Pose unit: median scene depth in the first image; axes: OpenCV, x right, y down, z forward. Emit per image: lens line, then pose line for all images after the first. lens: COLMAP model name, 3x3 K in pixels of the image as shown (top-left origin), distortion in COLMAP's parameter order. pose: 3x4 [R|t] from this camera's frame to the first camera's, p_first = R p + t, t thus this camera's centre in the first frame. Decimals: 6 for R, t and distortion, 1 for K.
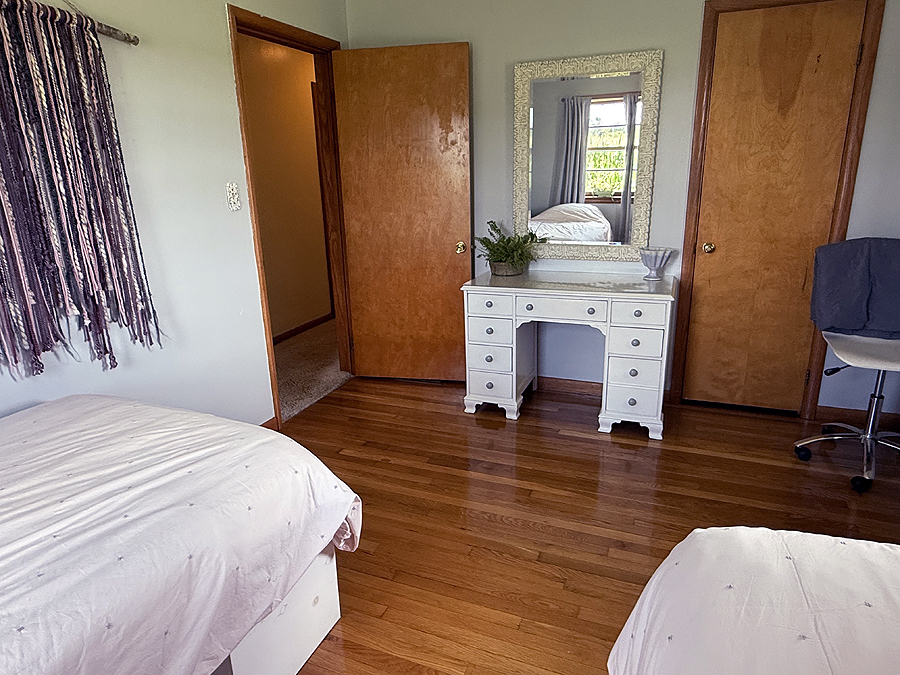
lens RADIAL K [[570.6, 0, 449.3], [0, 570.6, 339.2], [0, 0, 1]] dist [-0.002875, 0.002049]
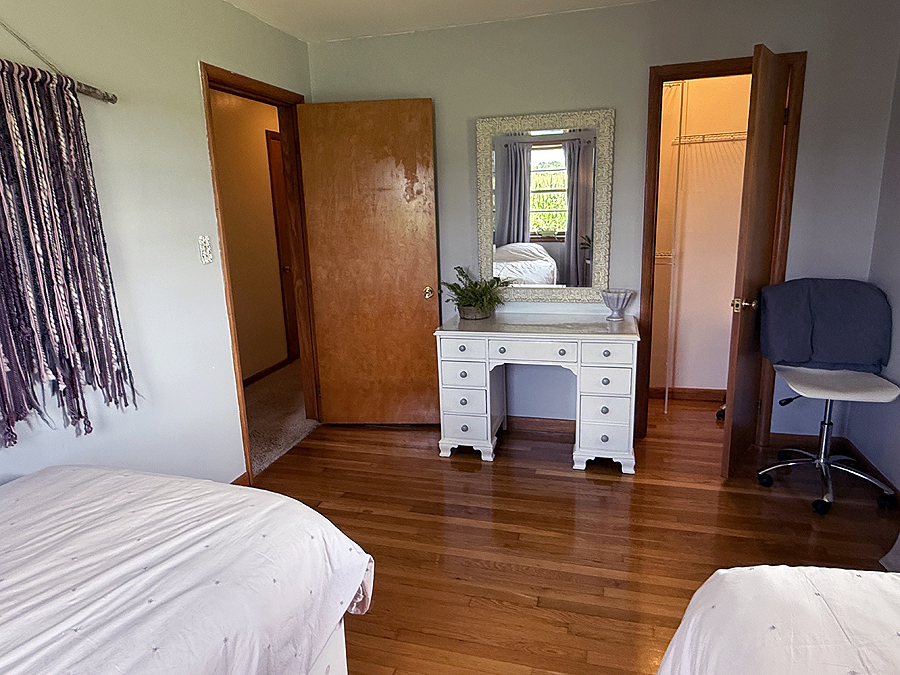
lens RADIAL K [[570.6, 0, 450.0], [0, 570.6, 333.5], [0, 0, 1]] dist [-0.002875, 0.002049]
pose [[0.993593, -0.030374, 0.108857, -0.073125], [0.037903, 0.996981, -0.067767, -0.023086], [-0.106470, 0.071458, 0.991745, -0.012530]]
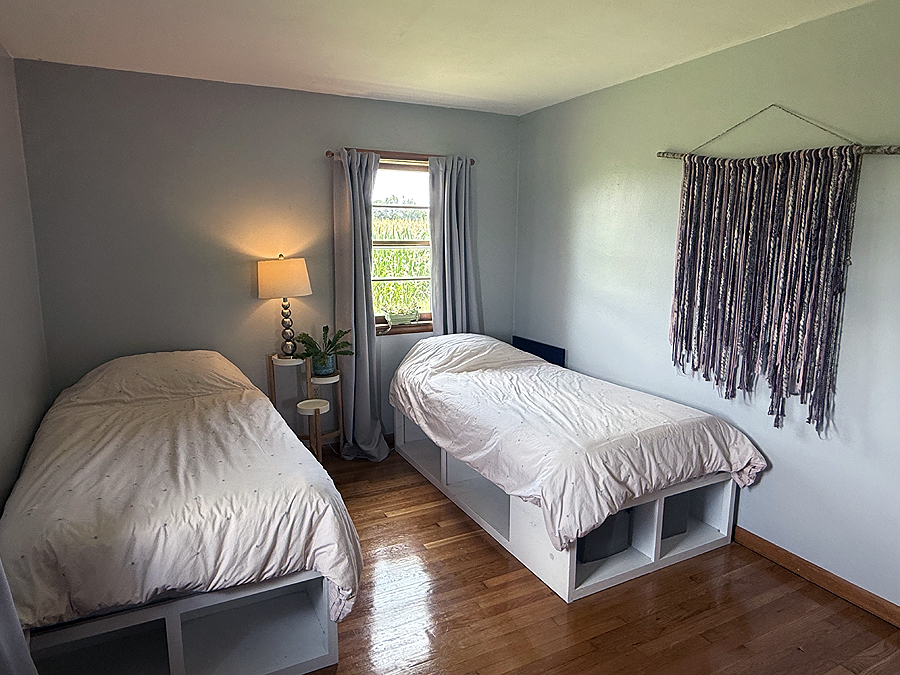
lens RADIAL K [[570.6, 0, 447.4], [0, 570.6, 338.2], [0, 0, 1]] dist [-0.002875, 0.002049]
pose [[-0.654492, 0.157039, -0.739581, 0.612813], [-0.199175, 0.907827, 0.369024, -0.354331], [0.729363, 0.388830, -0.562887, 0.898212]]
